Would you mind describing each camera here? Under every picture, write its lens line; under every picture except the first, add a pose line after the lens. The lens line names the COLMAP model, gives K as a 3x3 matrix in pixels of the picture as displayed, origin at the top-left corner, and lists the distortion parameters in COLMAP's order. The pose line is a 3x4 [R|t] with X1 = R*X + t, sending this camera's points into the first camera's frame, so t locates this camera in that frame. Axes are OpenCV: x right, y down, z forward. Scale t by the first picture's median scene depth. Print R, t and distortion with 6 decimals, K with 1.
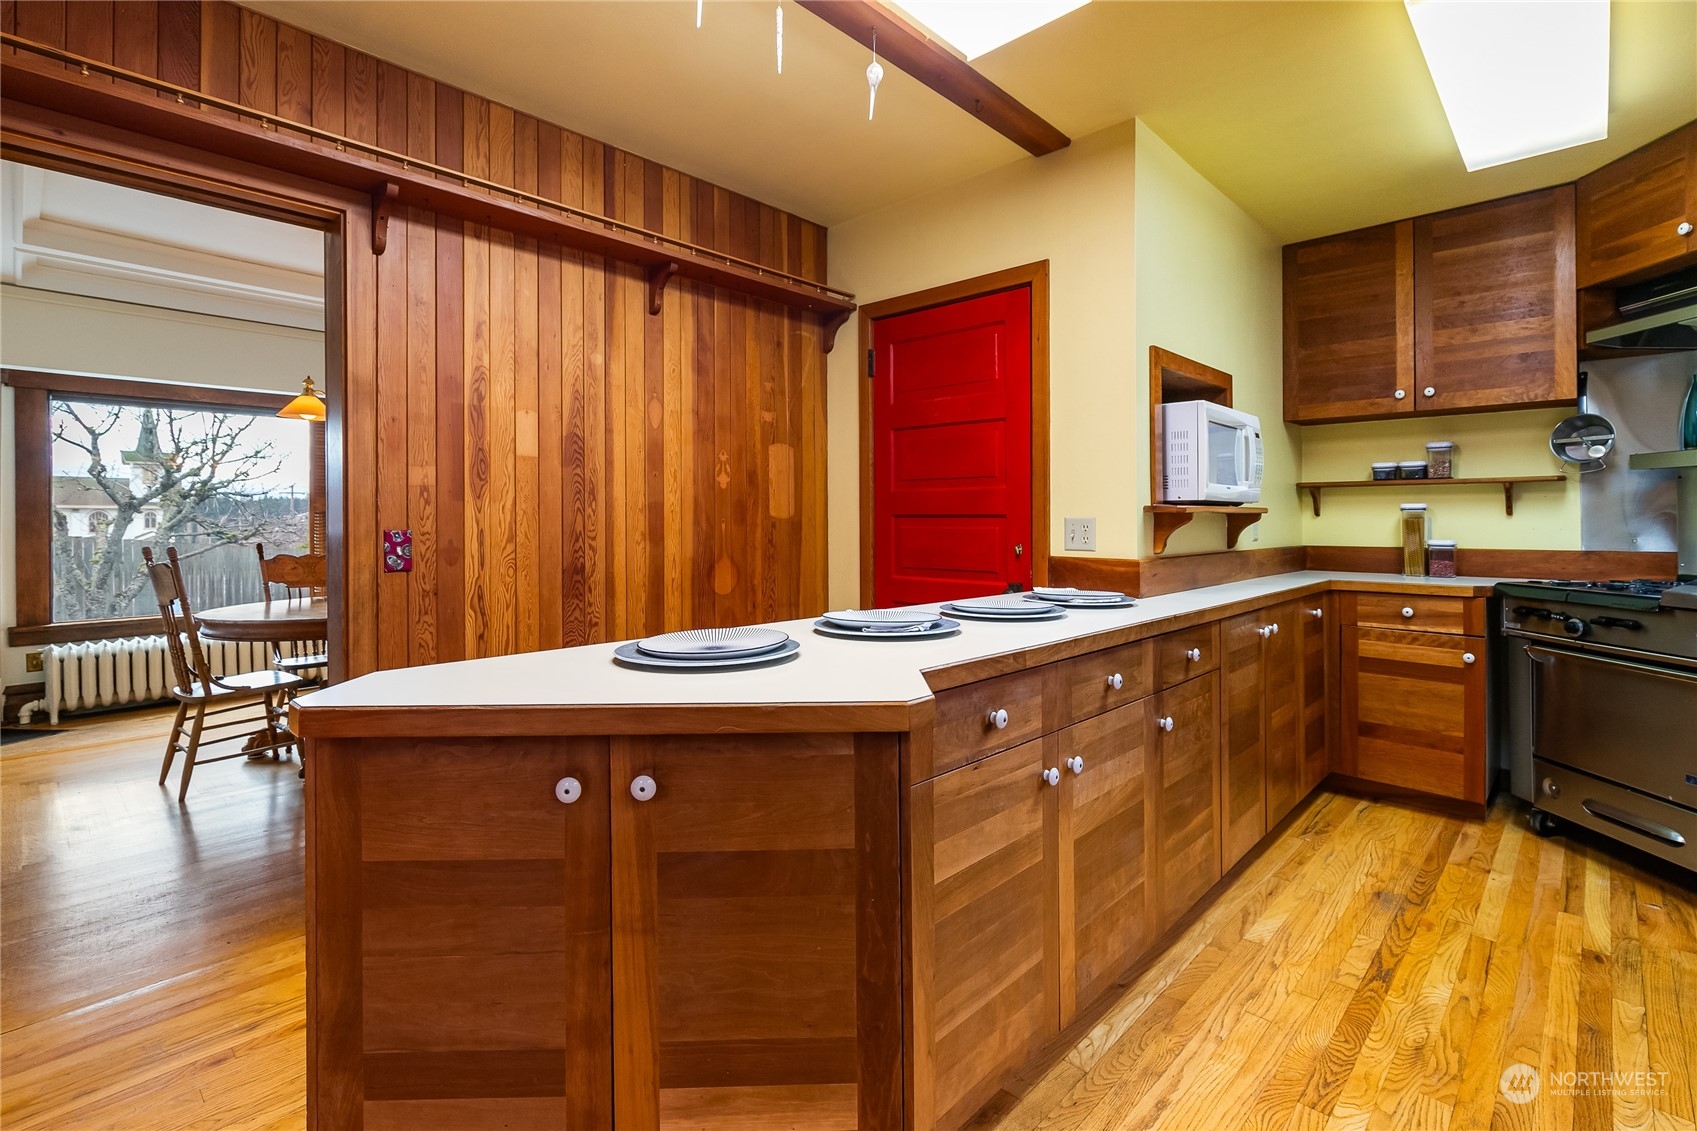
lens RADIAL K [[784.7, 0, 868.4], [0, 784.7, 519.0], [0, 0, 1]] dist [0.001030, -0.000096]
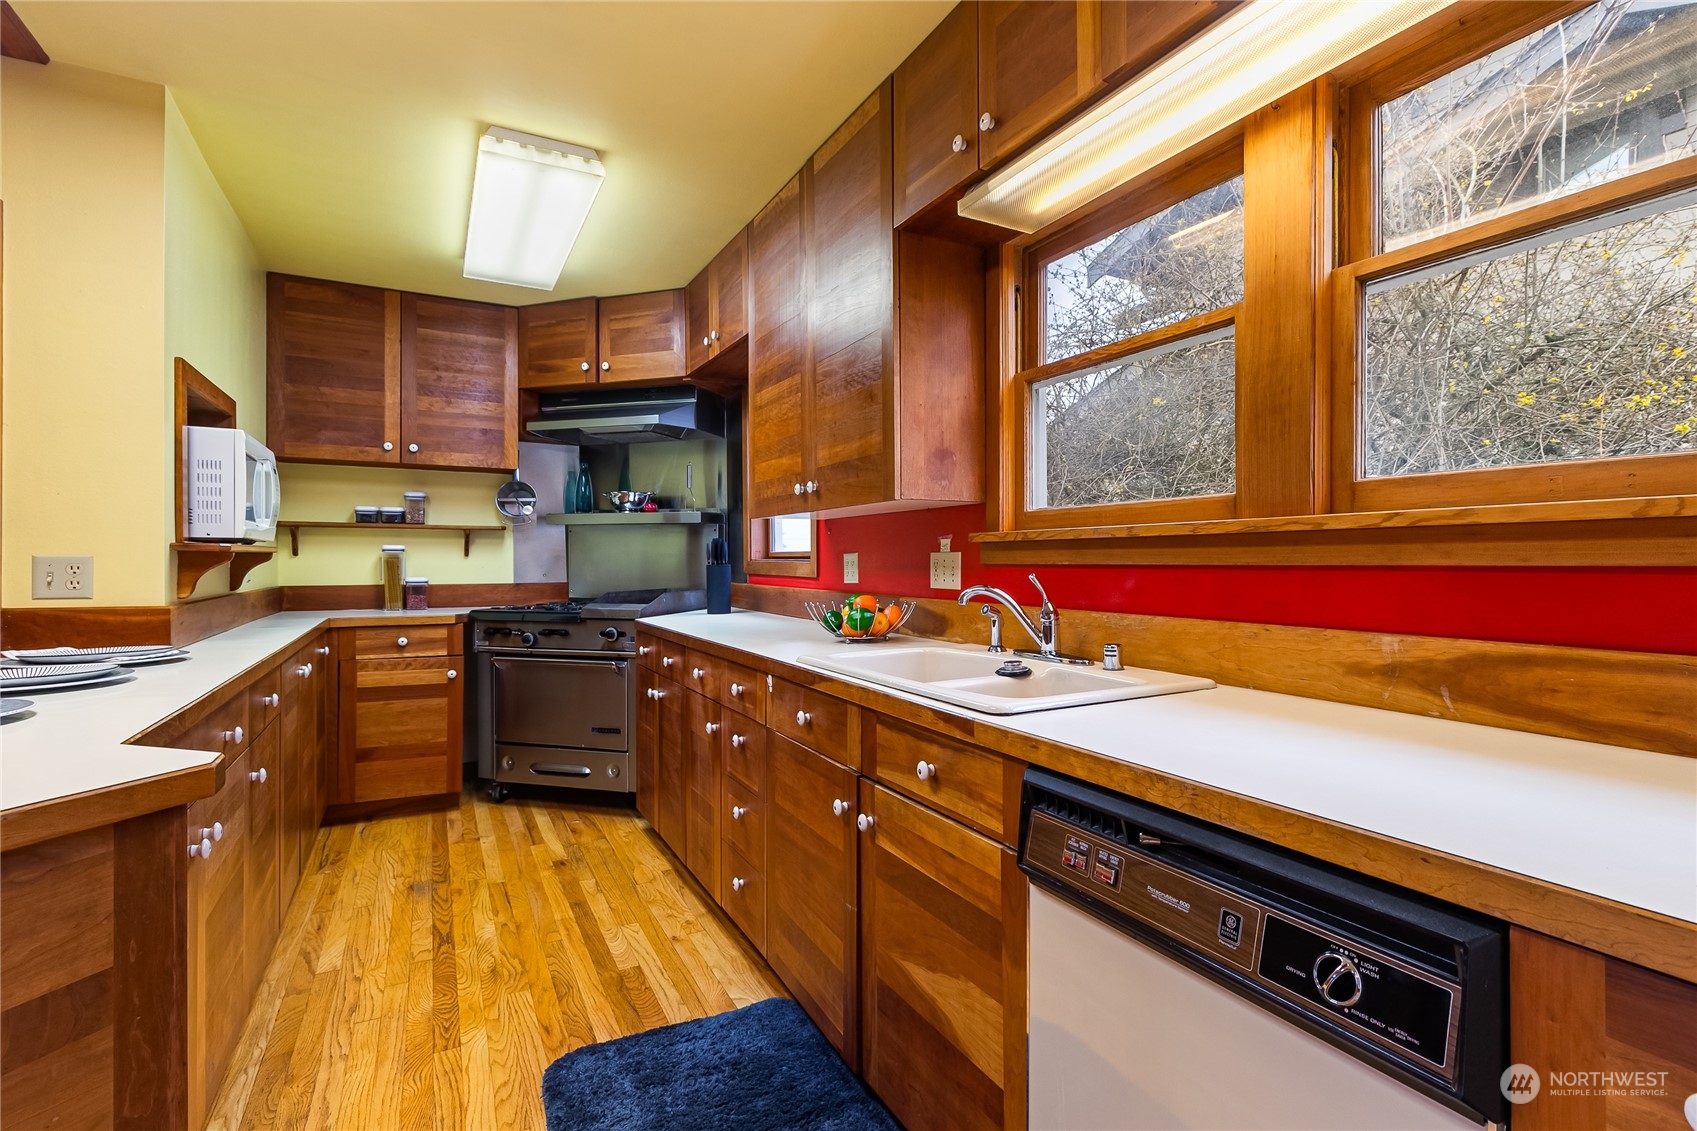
lens RADIAL K [[807.9, 0, 867.1], [0, 807.9, 563.6], [0, 0, 1]] dist [0.000537, -0.000065]
pose [[0.314631, -0.002774, 0.949210, -0.218180], [-0.003255, 0.999987, 0.004002, -0.000513], [-0.949208, -0.004349, 0.314618, 0.001455]]
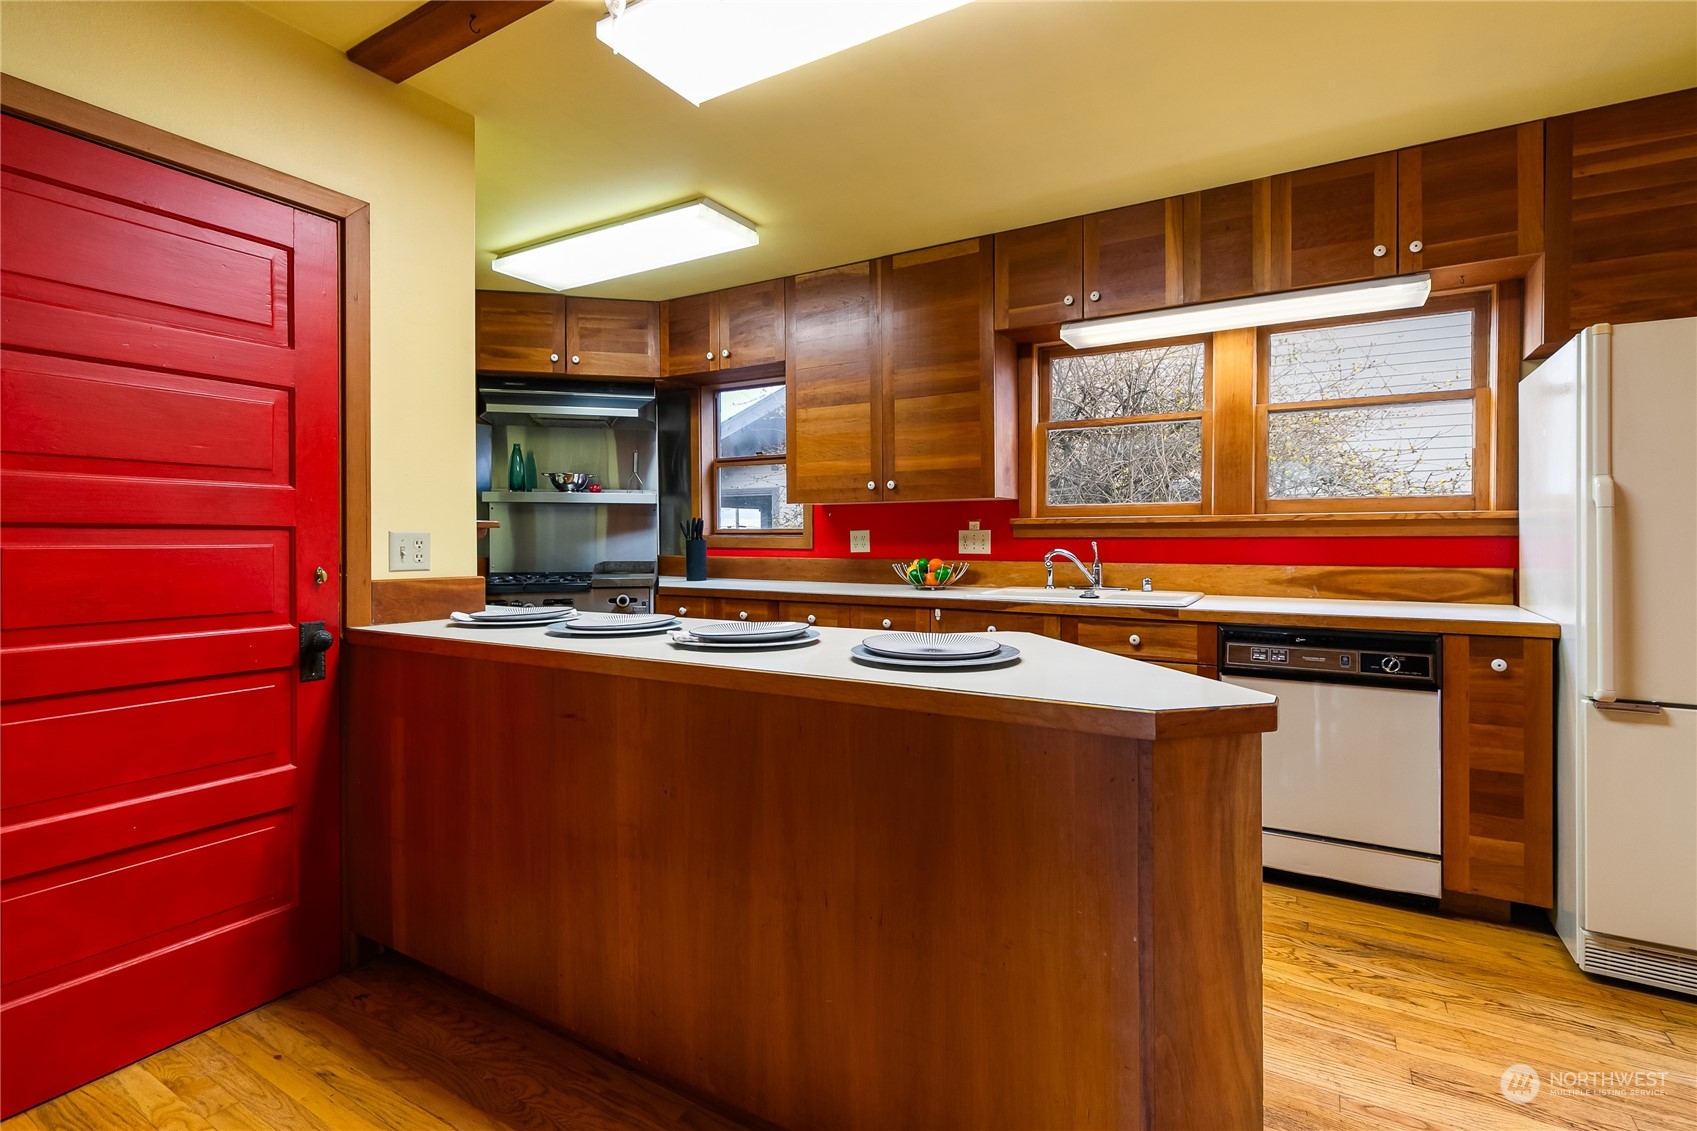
lens RADIAL K [[807.7, 0, 850.2], [0, 807.7, 532.5], [0, 0, 1]] dist [0.002196, -0.000097]
pose [[-0.204495, 0.007323, 0.978840, -0.629375], [-0.000746, 0.999971, -0.007637, 0.004716], [-0.978867, -0.002292, -0.204483, 0.660206]]
